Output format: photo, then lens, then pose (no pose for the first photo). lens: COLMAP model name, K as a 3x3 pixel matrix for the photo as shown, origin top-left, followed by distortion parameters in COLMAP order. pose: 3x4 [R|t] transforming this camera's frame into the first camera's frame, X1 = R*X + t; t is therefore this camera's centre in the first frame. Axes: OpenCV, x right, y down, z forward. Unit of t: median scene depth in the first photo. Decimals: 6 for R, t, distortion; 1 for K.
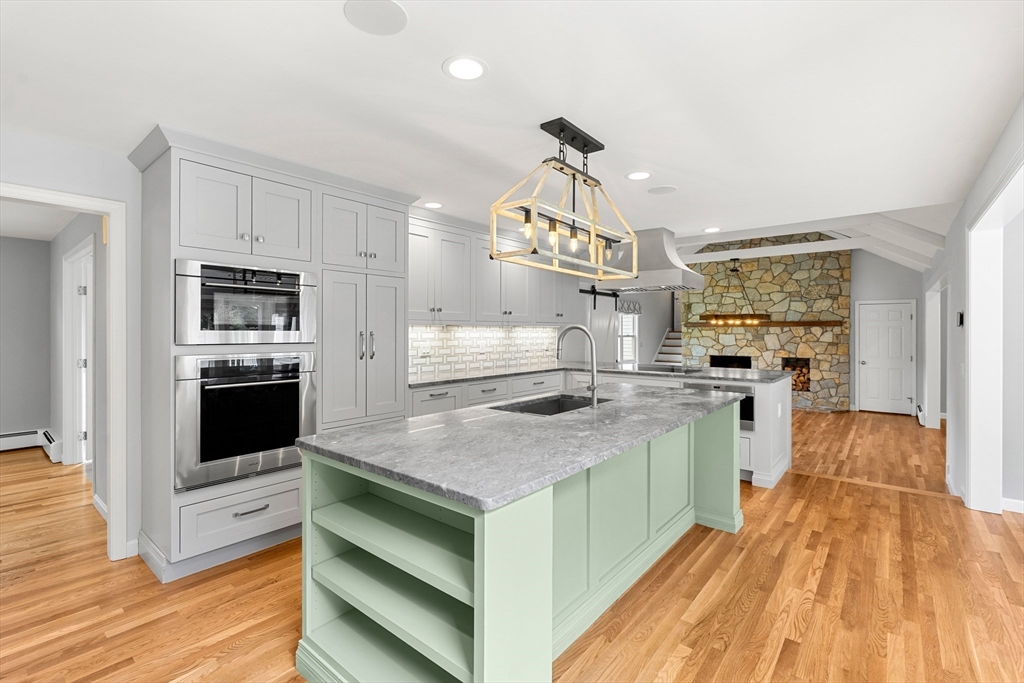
lens RADIAL K [[454.7, 0, 512.8], [0, 454.7, 330.6], [0, 0, 1]] dist [-0.001374, -0.000243]
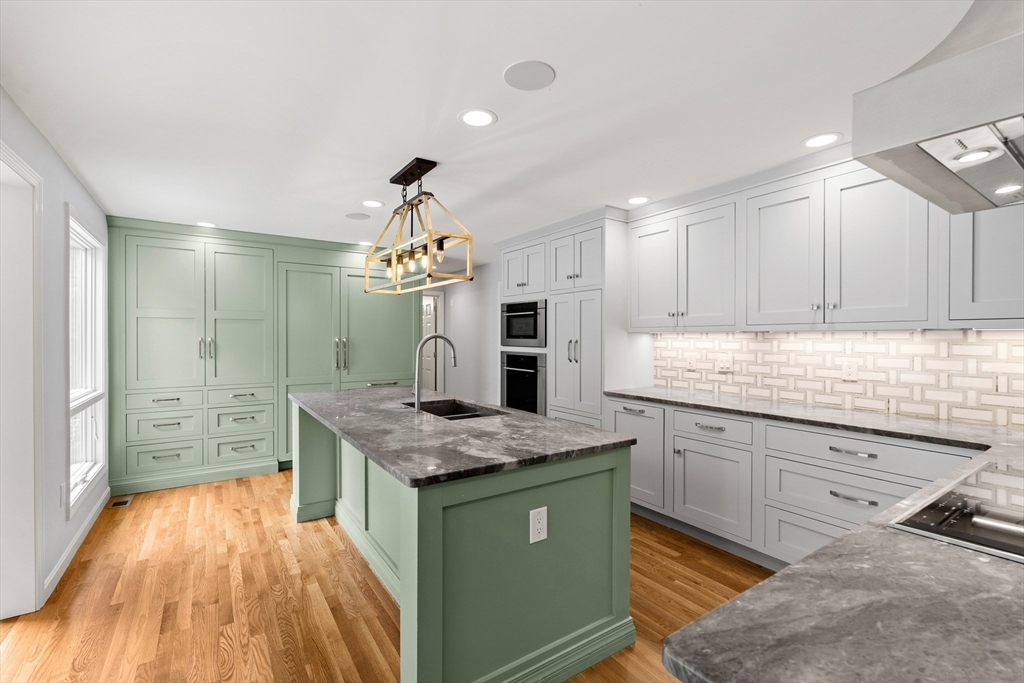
lens RADIAL K [[454.7, 0, 517.4], [0, 454.7, 339.4], [0, 0, 1]] dist [-0.001374, -0.000243]
pose [[-0.271394, 0.002563, -0.962465, 1.207680], [-0.001308, 0.999995, 0.003032, -0.003204], [0.962467, 0.002082, -0.271389, 1.610169]]
